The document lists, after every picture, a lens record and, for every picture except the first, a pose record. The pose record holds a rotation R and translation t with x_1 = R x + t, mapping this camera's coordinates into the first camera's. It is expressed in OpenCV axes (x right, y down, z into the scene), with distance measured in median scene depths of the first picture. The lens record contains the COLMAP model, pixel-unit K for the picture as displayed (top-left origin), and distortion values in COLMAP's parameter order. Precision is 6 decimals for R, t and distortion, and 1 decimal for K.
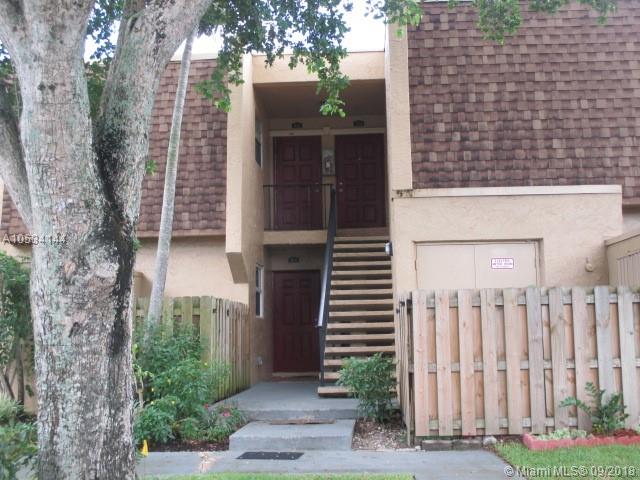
lens RADIAL K [[845.8, 0, 321.7], [0, 845.8, 240.5], [0, 0, 1]] dist [0.003307, 0.000000]
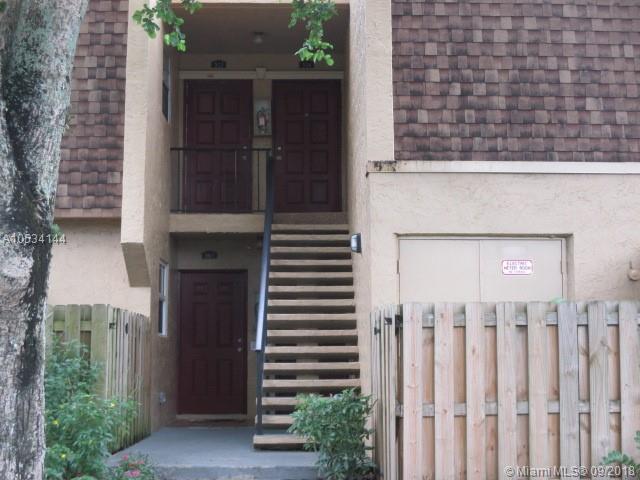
lens RADIAL K [[1205.6, 0, 319.2], [0, 1205.6, 239.6], [0, 0, 1]] dist [-0.070150, 0.000000]
pose [[0.996353, 0.023121, 0.082129, -0.037278], [-0.023921, 0.999675, 0.008768, -0.001368], [-0.081900, -0.010700, 0.996583, -0.010548]]
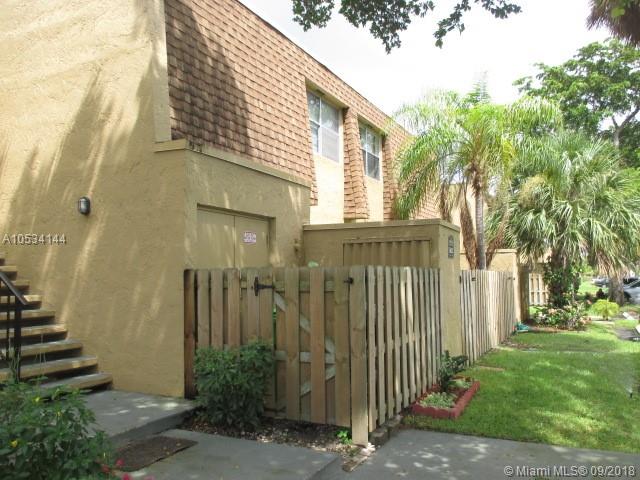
lens RADIAL K [[549.4, 0, 319.9], [0, 549.4, 238.6], [0, 0, 1]] dist [-0.014720, -0.003225]
pose [[0.401459, 0.077921, 0.912556, -0.327012], [-0.084953, 0.995247, -0.047609, 0.048838], [-0.911928, -0.058411, 0.406171, 0.616499]]
